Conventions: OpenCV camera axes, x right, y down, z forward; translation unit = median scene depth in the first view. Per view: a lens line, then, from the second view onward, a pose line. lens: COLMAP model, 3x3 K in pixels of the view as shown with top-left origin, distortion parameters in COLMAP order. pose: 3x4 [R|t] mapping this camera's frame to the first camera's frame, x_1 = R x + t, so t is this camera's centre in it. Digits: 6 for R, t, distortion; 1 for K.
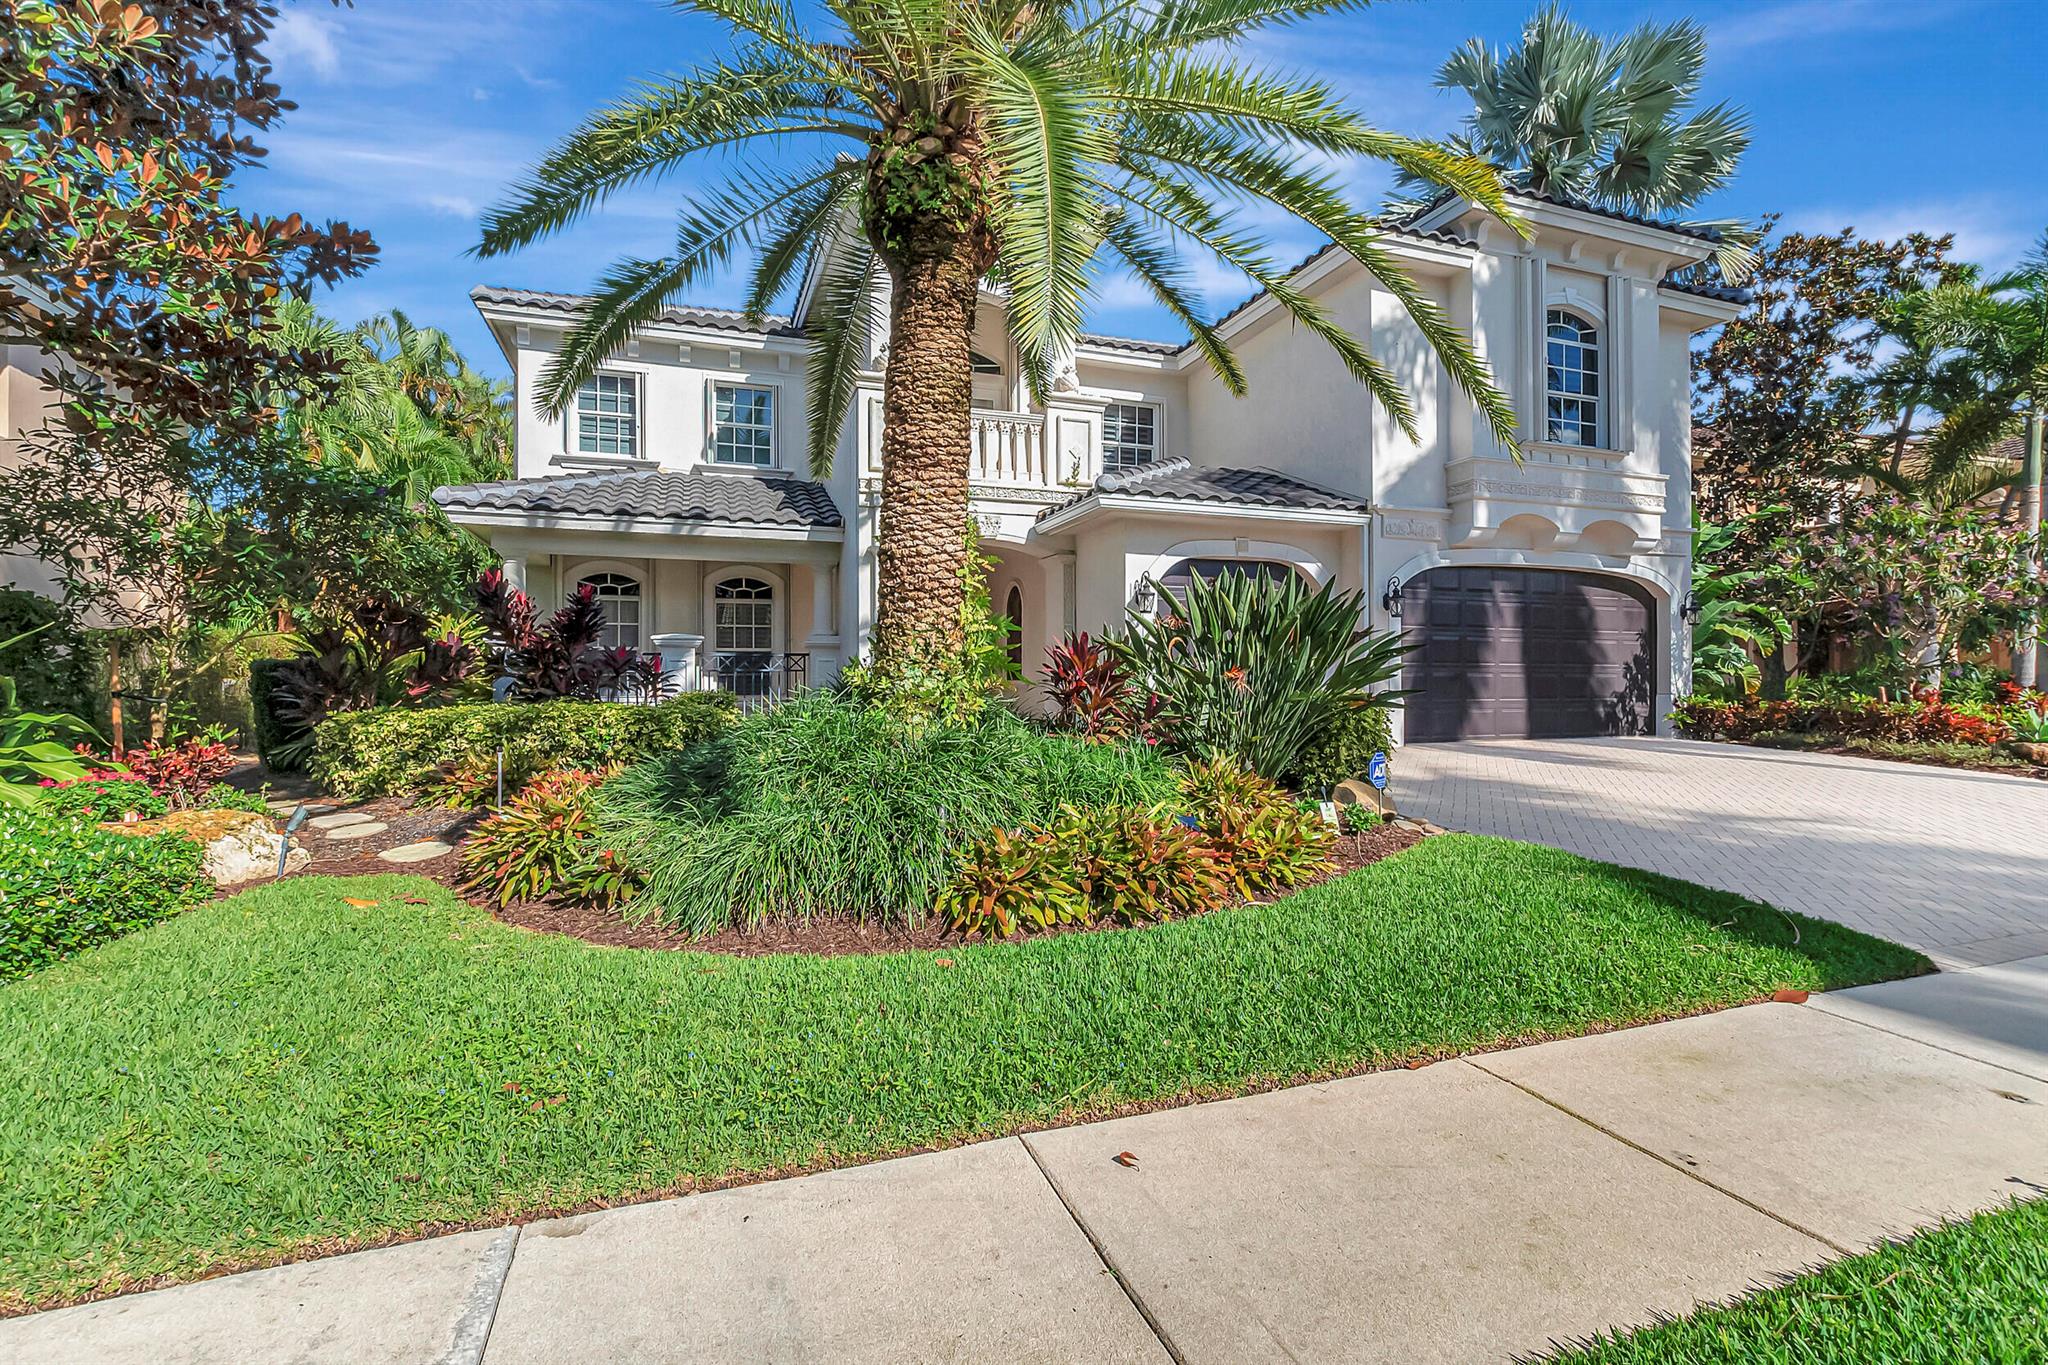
lens RADIAL K [[918.8, 0, 1036.4], [0, 918.8, 687.0], [0, 0, 1]] dist [0.003729, 0.002910]
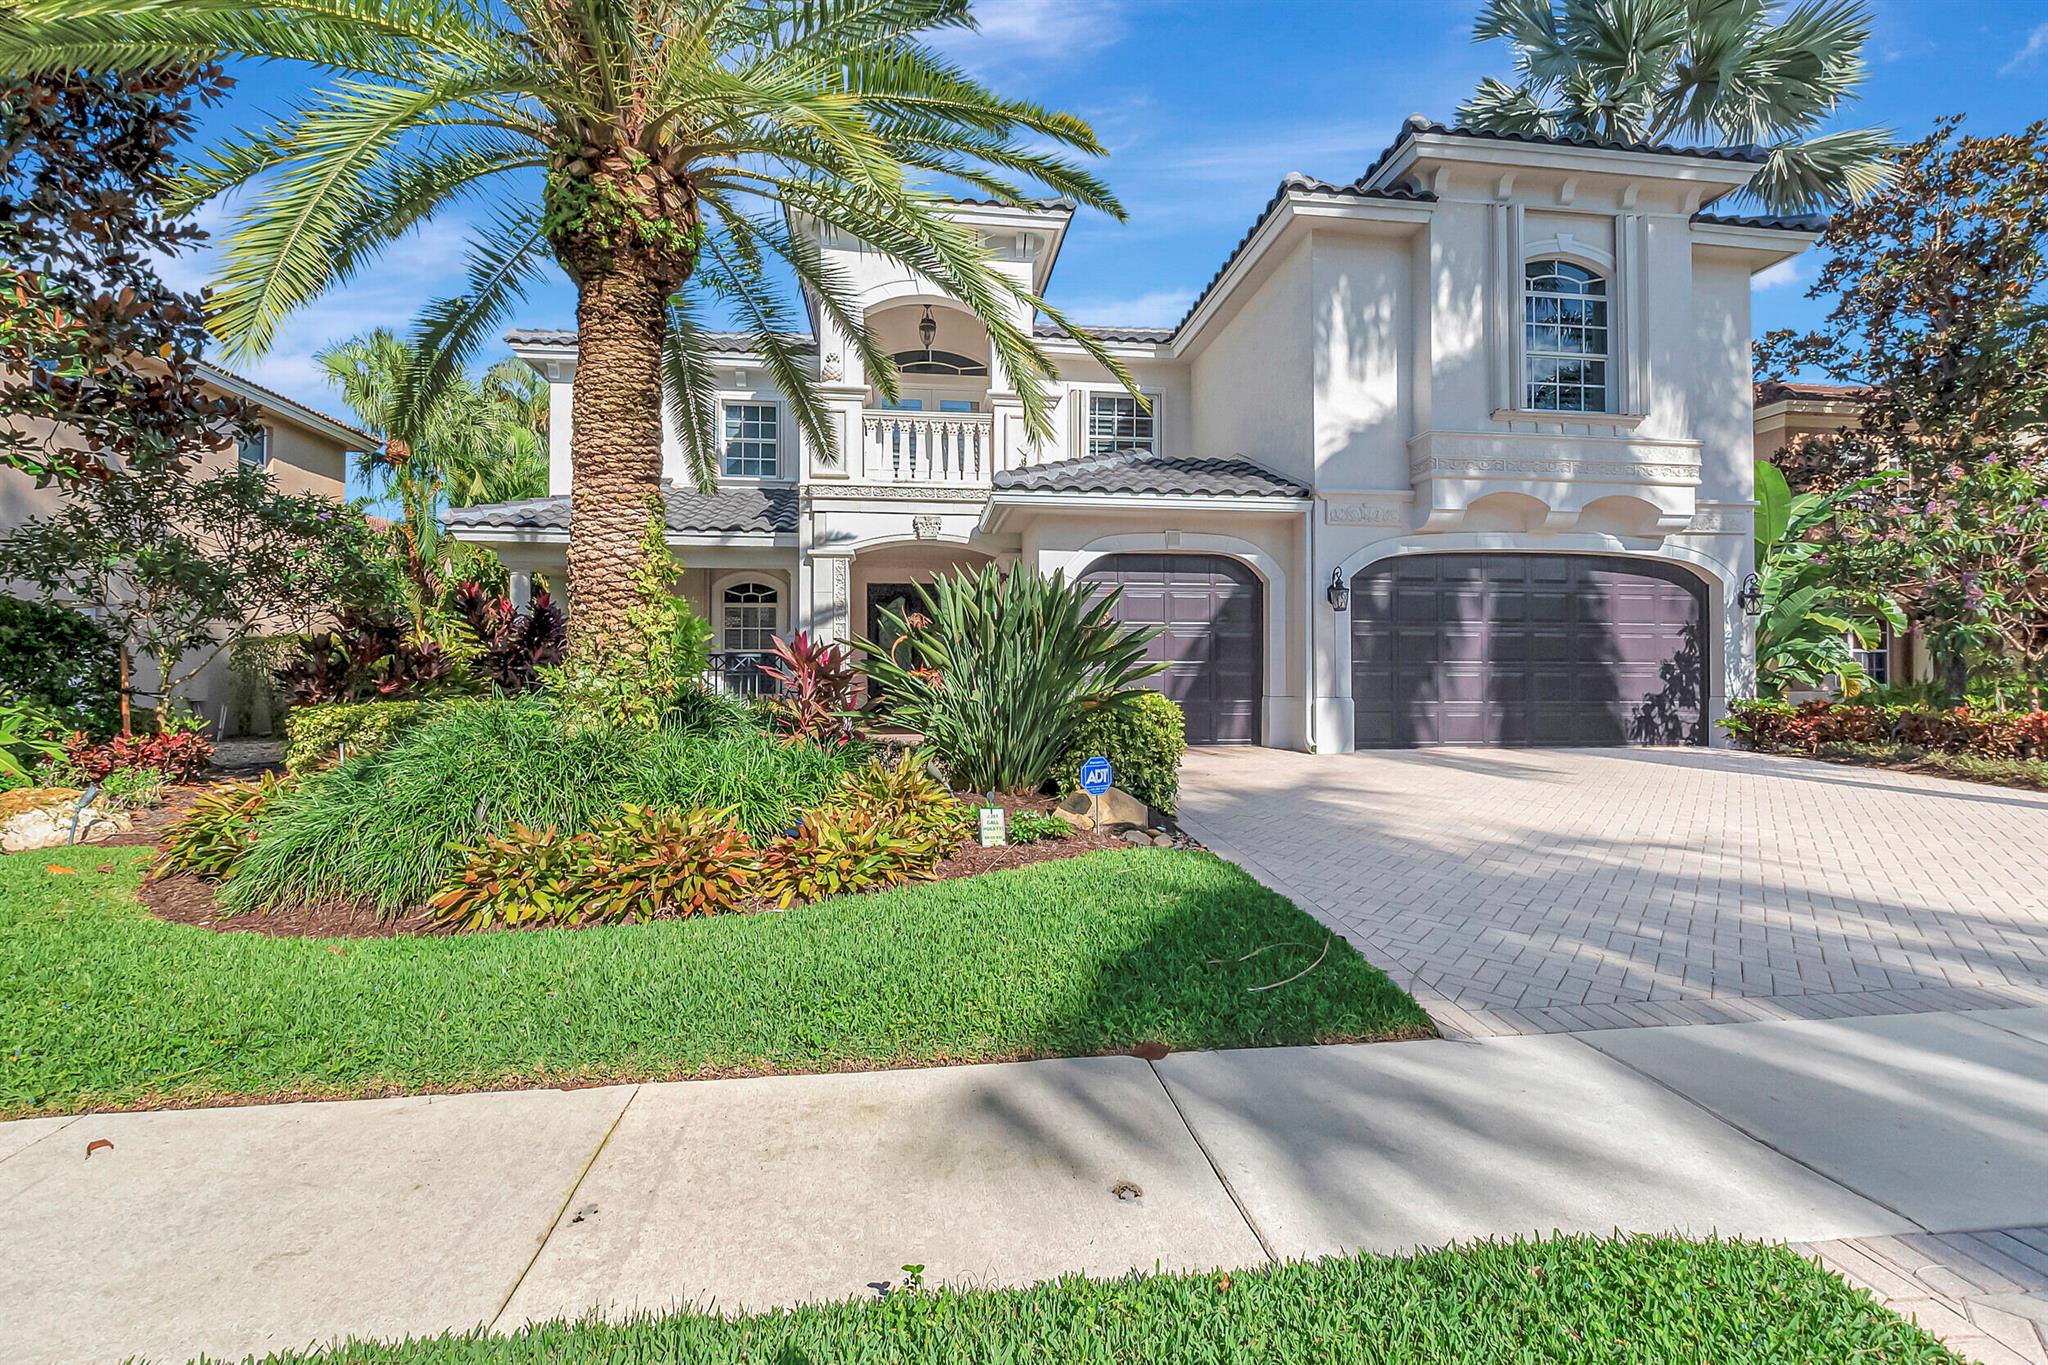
lens RADIAL K [[918.8, 0, 1034.2], [0, 918.8, 673.3], [0, 0, 1]] dist [0.003729, 0.002910]
pose [[0.977729, -0.000947, -0.209868, 0.269091], [-0.002177, 0.999890, -0.014651, -0.000390], [0.209859, 0.014782, 0.977620, 0.041879]]
